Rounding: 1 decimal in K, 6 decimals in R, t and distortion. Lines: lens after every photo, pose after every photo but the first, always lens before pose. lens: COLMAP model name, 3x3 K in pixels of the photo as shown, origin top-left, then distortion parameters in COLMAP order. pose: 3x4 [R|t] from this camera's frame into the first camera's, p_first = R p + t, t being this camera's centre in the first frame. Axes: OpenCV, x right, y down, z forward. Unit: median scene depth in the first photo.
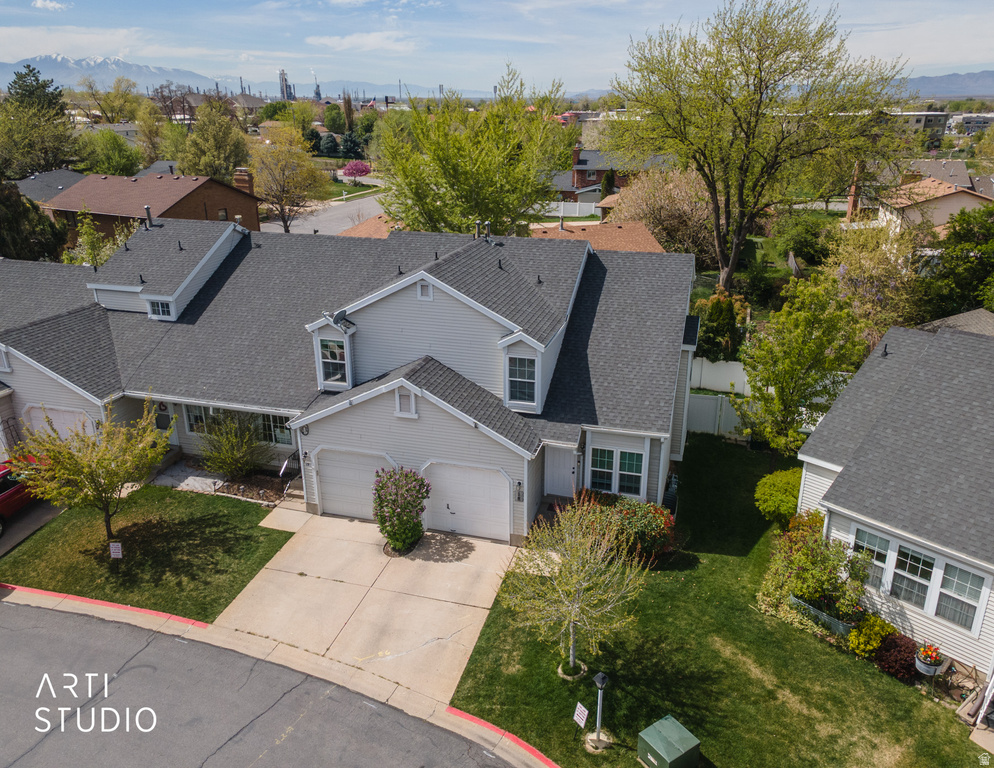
lens RADIAL K [[760.0, 0, 519.8], [0, 760.0, 382.6], [0, 0, 1]] dist [-0.004590, 0.087943]
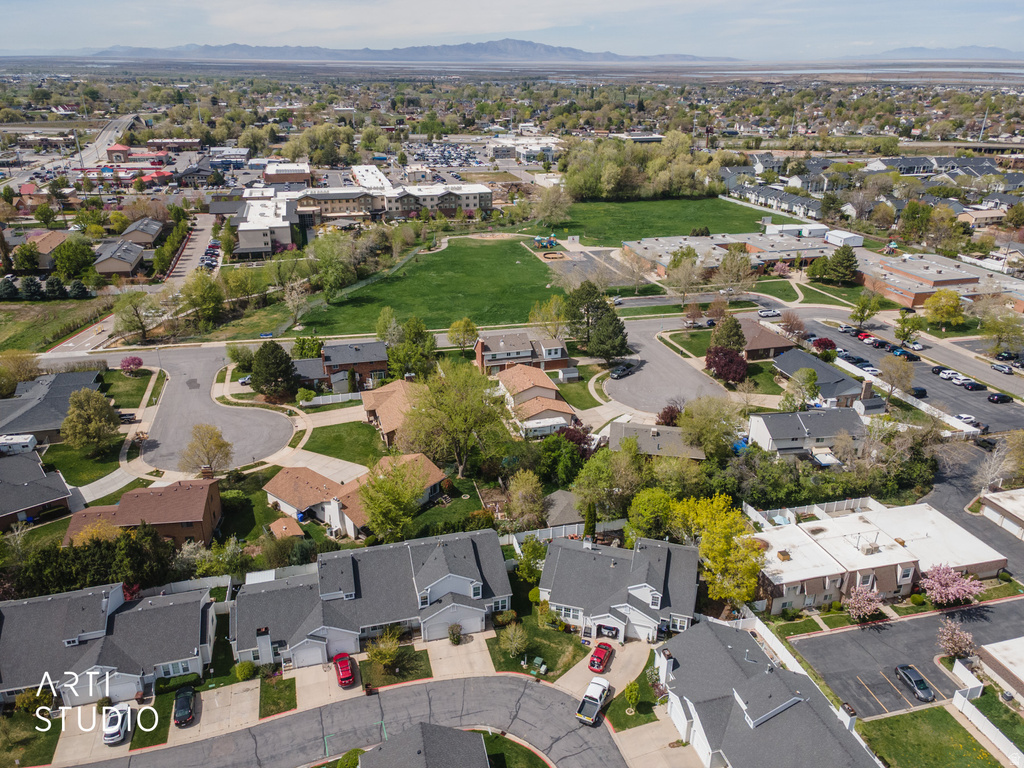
lens RADIAL K [[743.6, 0, 503.3], [0, 743.6, 387.2], [0, 0, 1]] dist [0.023519, 0.035745]
pose [[0.863200, -0.205848, 0.460990, -1.484939], [0.180692, 0.978582, 0.098627, -1.443079], [-0.471419, -0.001838, 0.881908, -2.563827]]
